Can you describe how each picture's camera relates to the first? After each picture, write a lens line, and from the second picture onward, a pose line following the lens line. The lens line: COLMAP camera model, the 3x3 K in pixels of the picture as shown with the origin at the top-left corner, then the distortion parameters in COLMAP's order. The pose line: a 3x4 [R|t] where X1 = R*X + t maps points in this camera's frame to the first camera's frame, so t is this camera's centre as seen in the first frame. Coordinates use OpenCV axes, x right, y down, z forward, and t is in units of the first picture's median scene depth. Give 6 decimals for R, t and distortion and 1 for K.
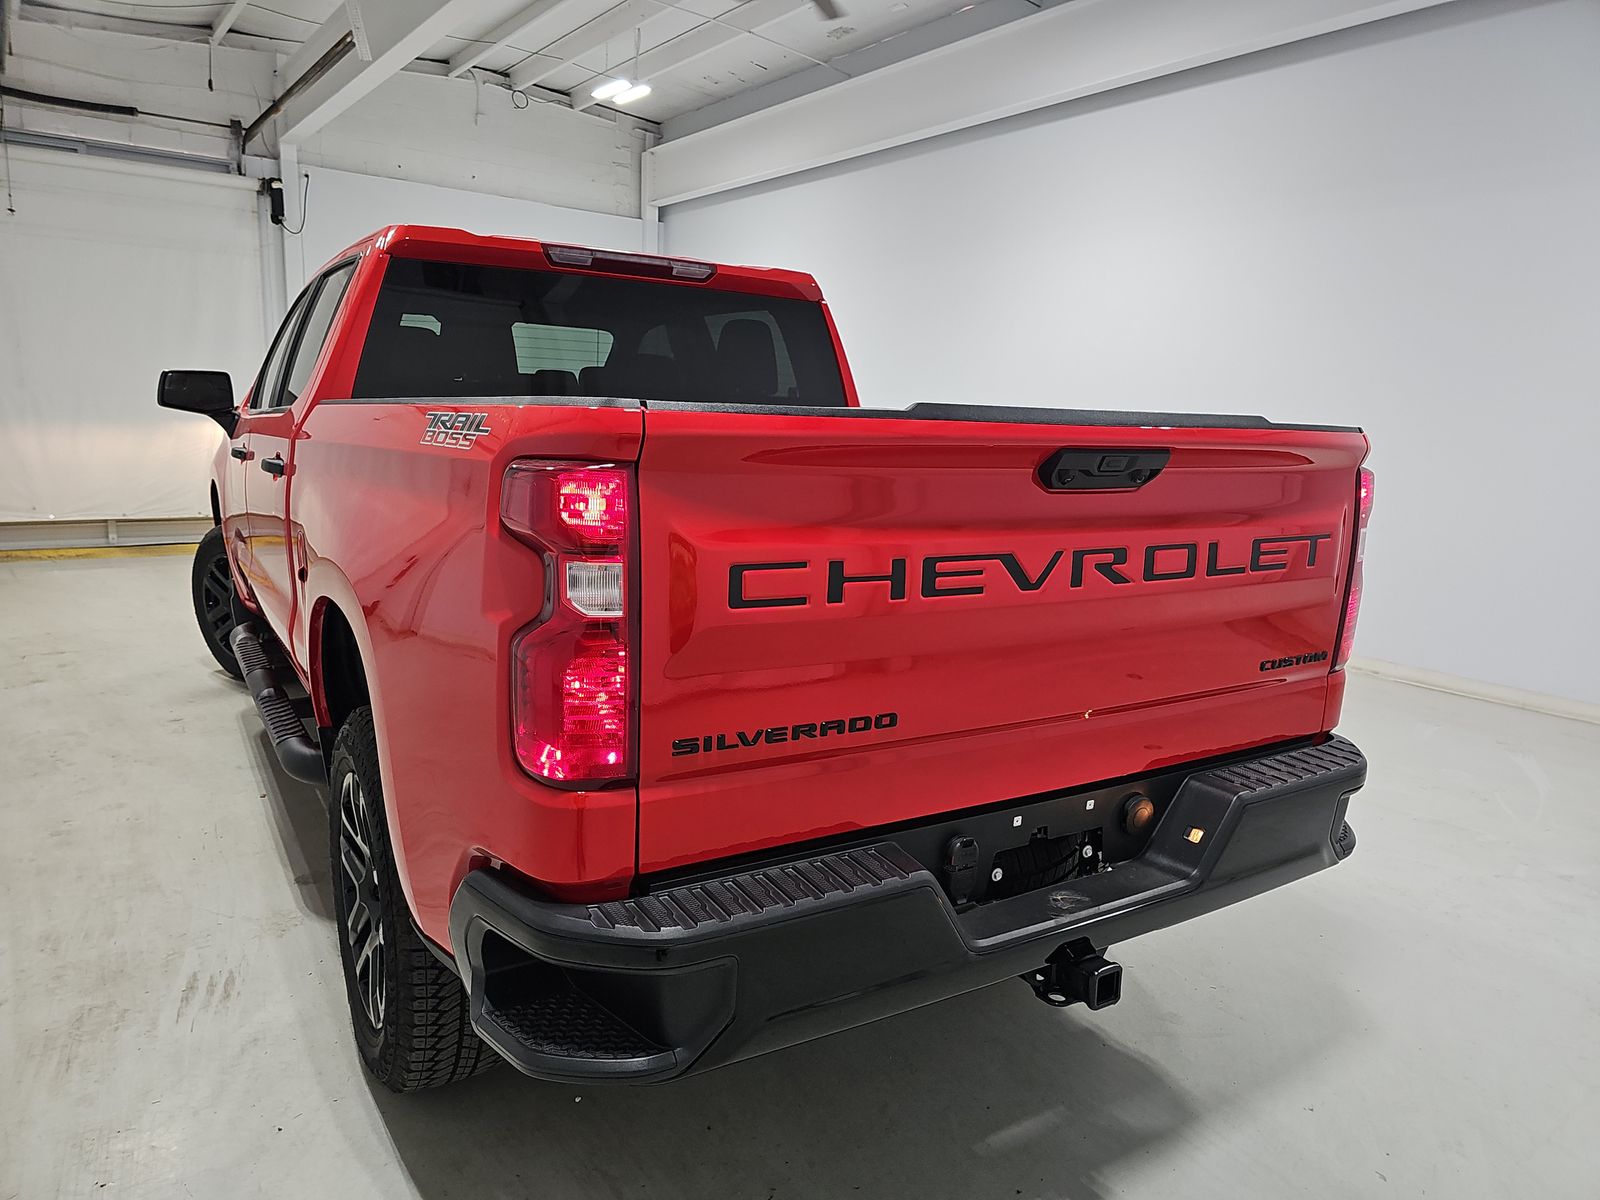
lens RADIAL K [[1054.8, 0, 804.0], [0, 1054.8, 603.1], [0, 0, 1]] dist [0.056719, -0.051681]
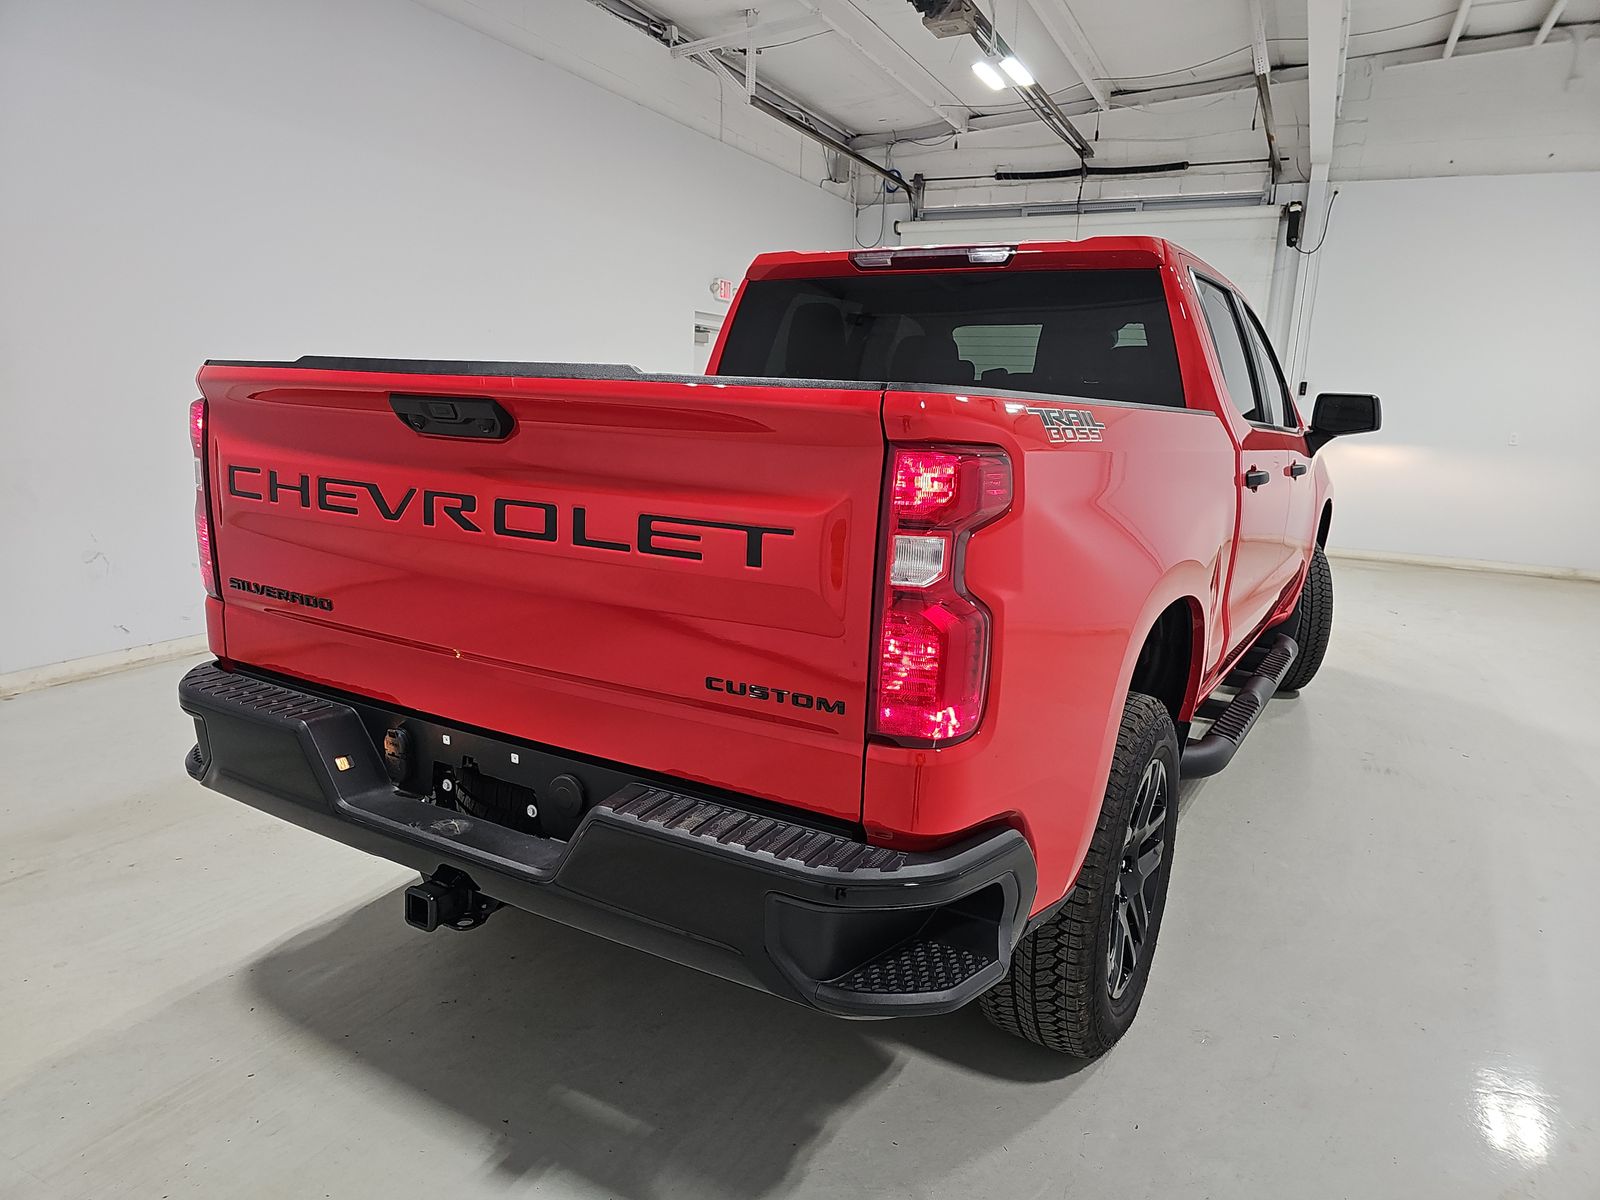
lens RADIAL K [[1054.8, 0, 774.9], [0, 1054.8, 598.4], [0, 0, 1]] dist [0.056719, -0.051681]
pose [[0.463554, 0.150195, -0.873247, 0.707652], [-0.179188, 0.981057, 0.073618, -0.043504], [0.867761, 0.122349, 0.481686, 0.407790]]
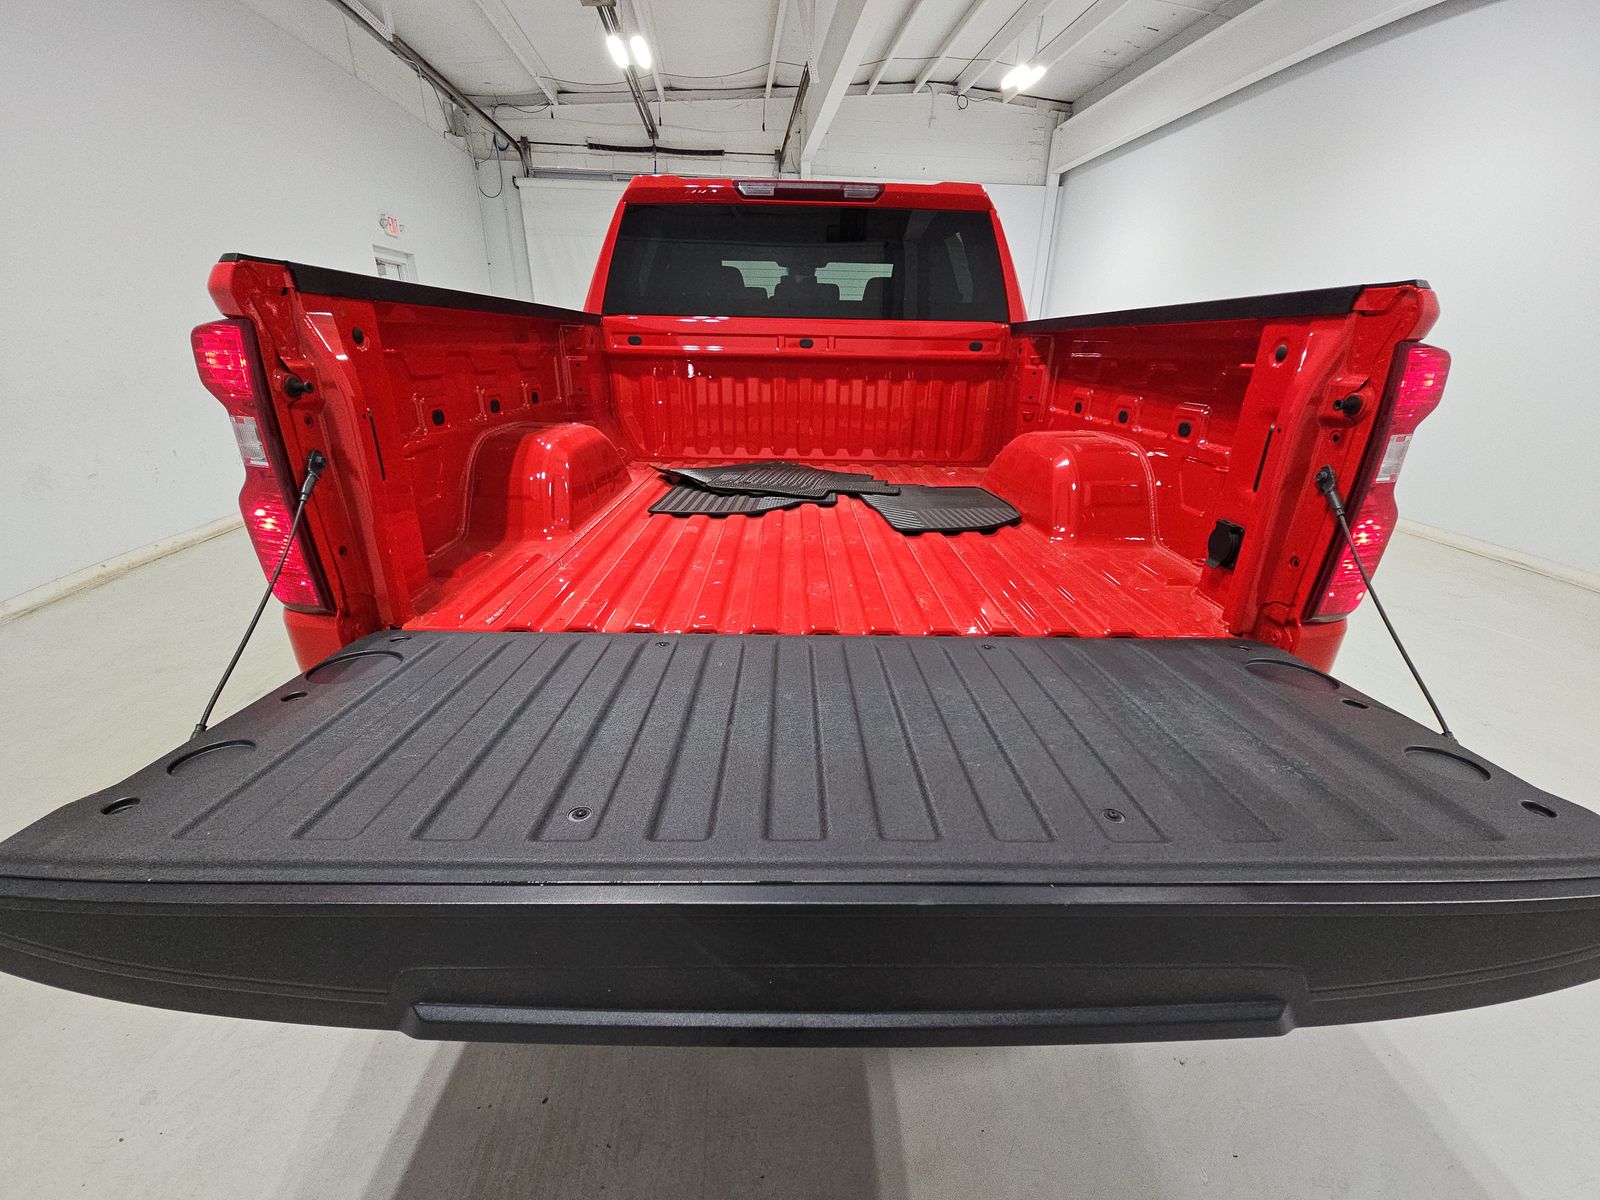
lens RADIAL K [[655.0, 0, 804.2], [0, 655.0, 598.4], [0, 0, 1]] dist [0.008564, -0.001725]
pose [[0.862761, 0.169775, -0.476257, 0.271468], [-0.077098, 0.975099, 0.207935, -0.016749], [0.499700, -0.142680, 0.854367, 0.276757]]
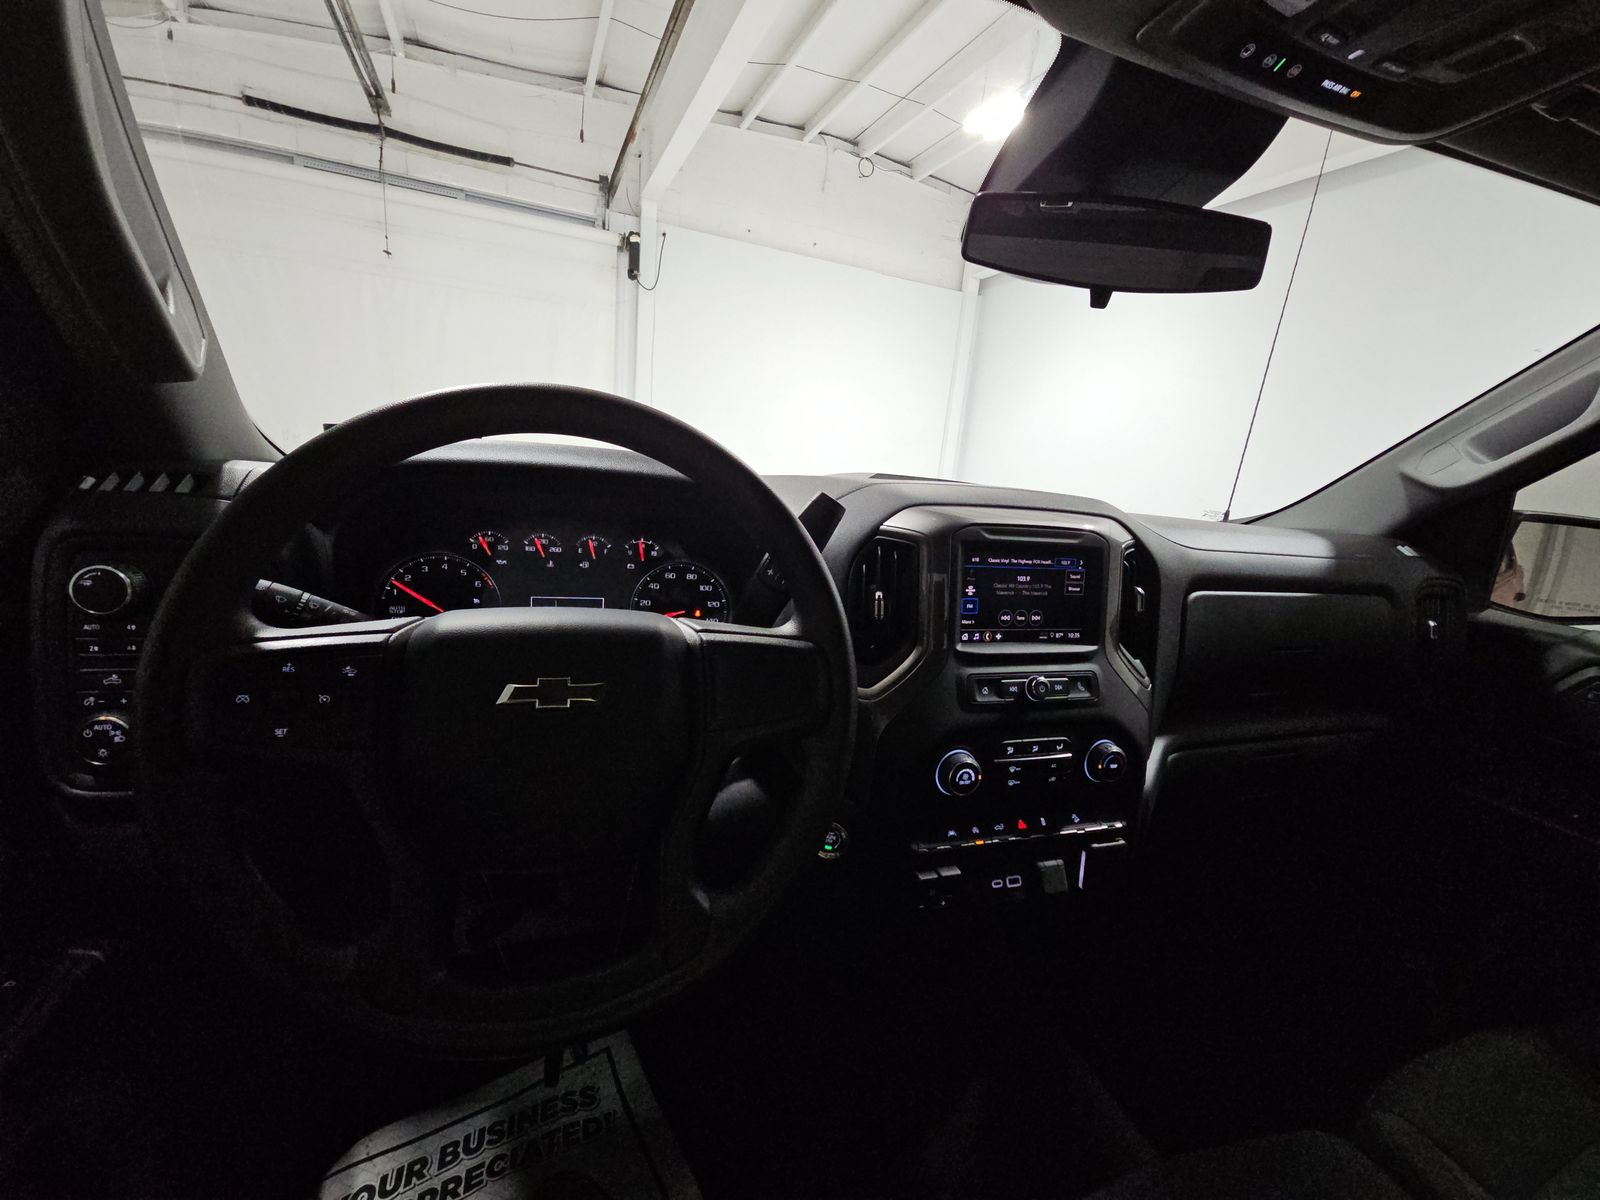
lens RADIAL K [[655.0, 0, 804.9], [0, 655.0, 602.1], [0, 0, 1]] dist [0.008564, -0.001725]
pose [[0.970447, 0.101098, -0.219115, -0.530173], [-0.094662, 0.994717, 0.039705, -0.283644], [0.221972, -0.017790, 0.974891, 1.356280]]
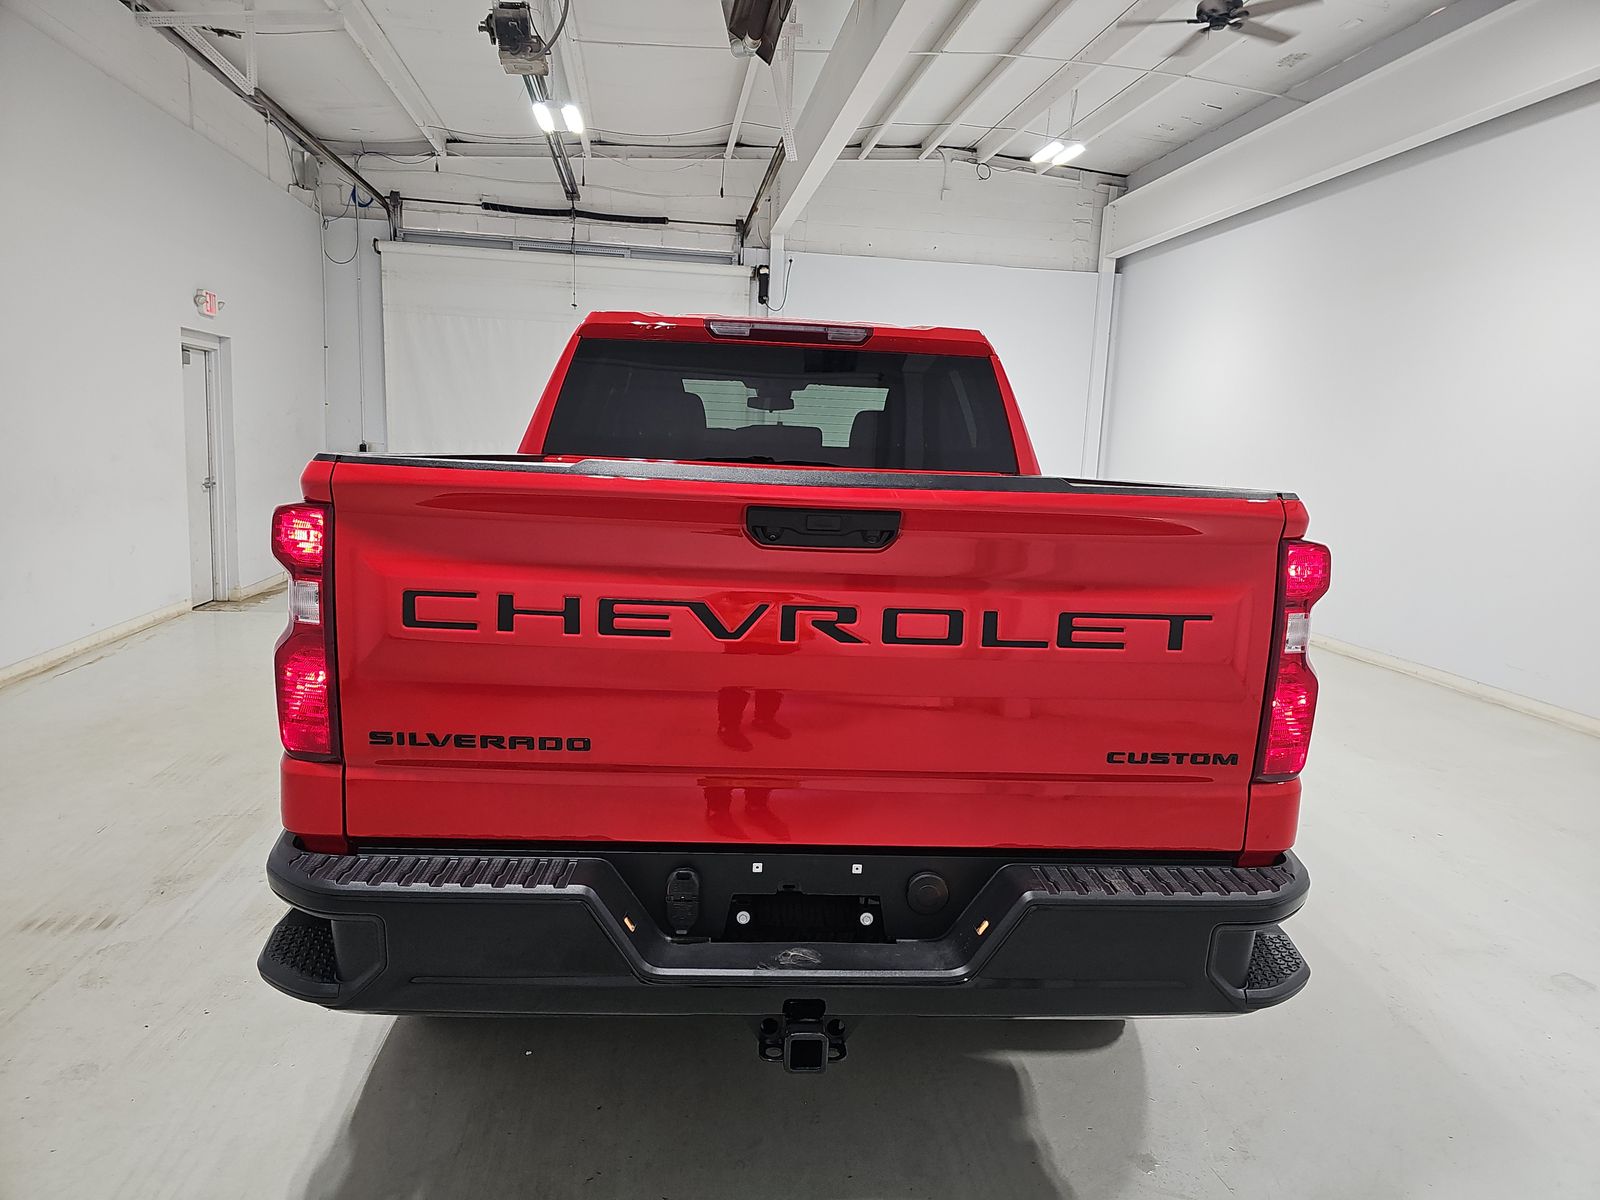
lens RADIAL K [[1054.8, 0, 813.7], [0, 1054.8, 601.3], [0, 0, 1]] dist [0.056719, -0.051681]
pose [[0.883678, 0.070643, -0.462734, 0.382505], [-0.093187, 0.995309, -0.026008, -0.015118], [0.458726, 0.066104, 0.886116, 0.058113]]
